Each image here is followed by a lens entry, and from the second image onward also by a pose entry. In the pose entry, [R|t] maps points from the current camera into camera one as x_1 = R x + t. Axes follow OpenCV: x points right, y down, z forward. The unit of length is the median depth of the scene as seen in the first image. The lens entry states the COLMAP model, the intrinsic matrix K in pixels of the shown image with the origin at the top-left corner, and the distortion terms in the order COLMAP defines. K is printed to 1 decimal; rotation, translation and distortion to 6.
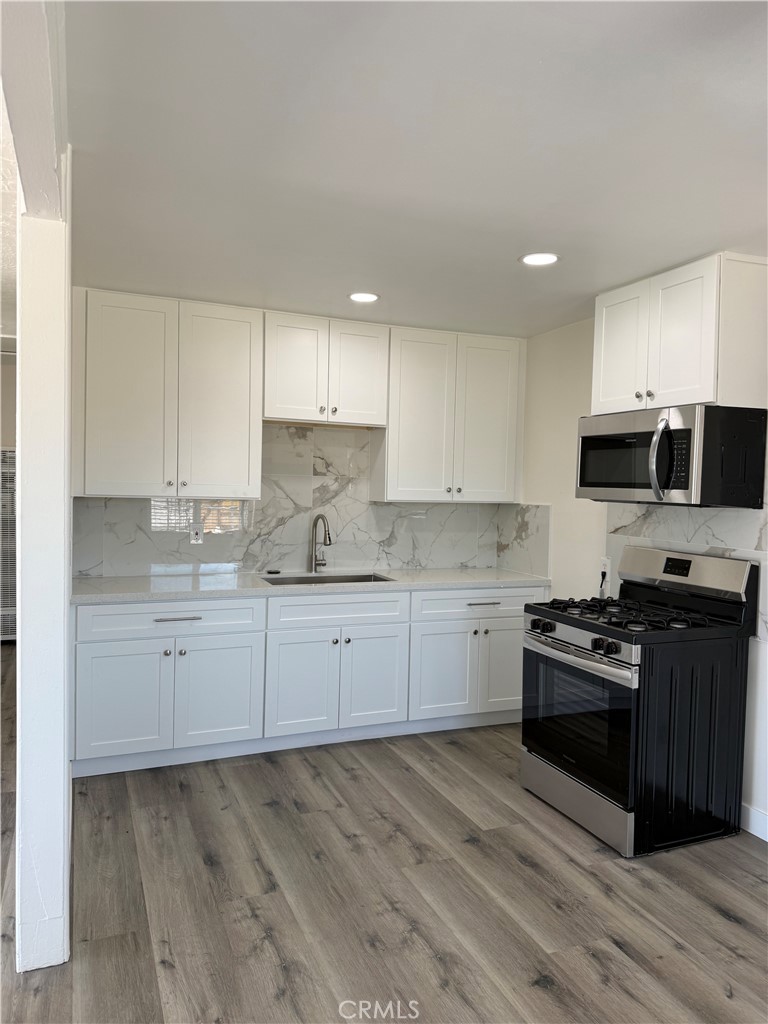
lens RADIAL K [[732.5, 0, 384.0], [0, 732.5, 512.0], [0, 0, 1]] dist [0.002187, 0.000553]
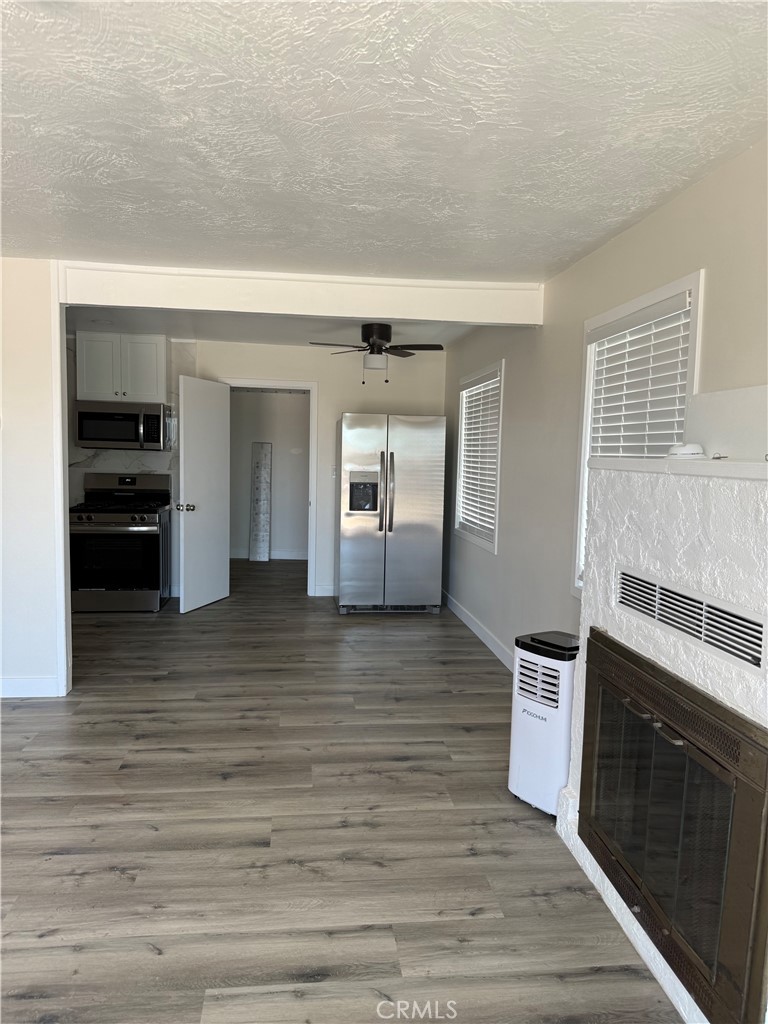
lens RADIAL K [[721.1, 0, 384.0], [0, 721.1, 512.0], [0, 0, 1]] dist [0.086029, -0.110636]
pose [[0.280137, -0.095217, 0.955226, -1.417747], [0.020504, 0.995435, 0.093212, -0.012752], [-0.959741, -0.006526, 0.280811, -0.240369]]
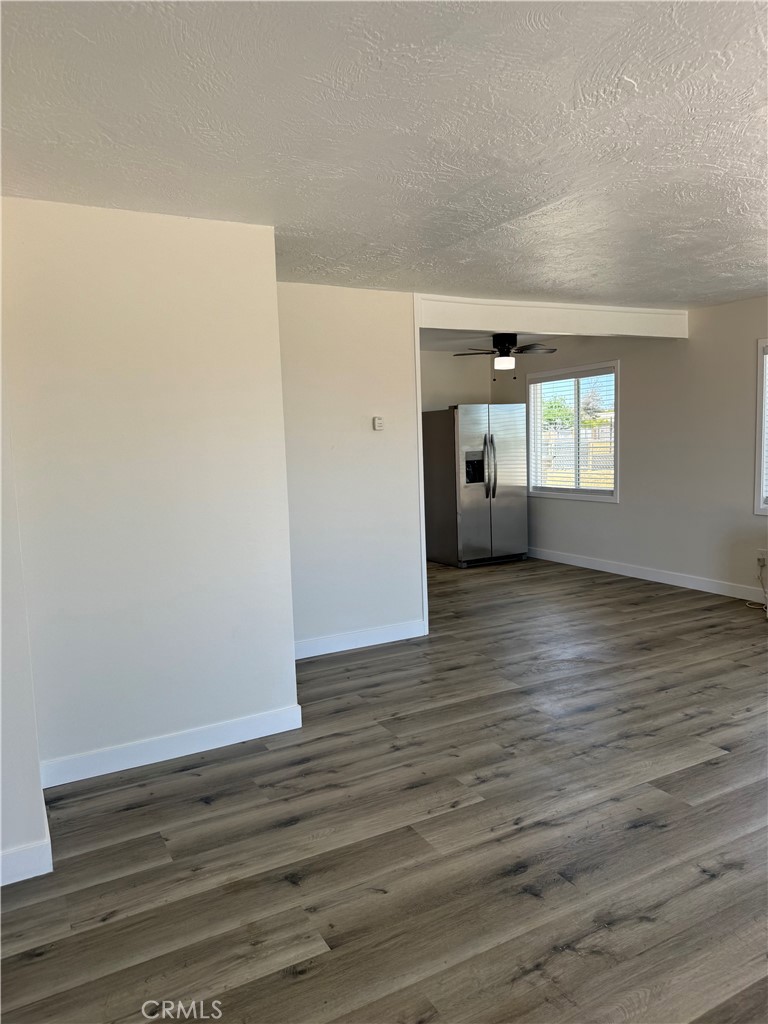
lens RADIAL K [[721.1, 0, 384.0], [0, 721.1, 512.0], [0, 0, 1]] dist [0.086029, -0.110636]
pose [[-0.101321, -0.121053, 0.987462, -1.962812], [0.070012, 0.989241, 0.128455, -0.073817], [-0.992387, 0.082150, -0.091755, 0.921433]]
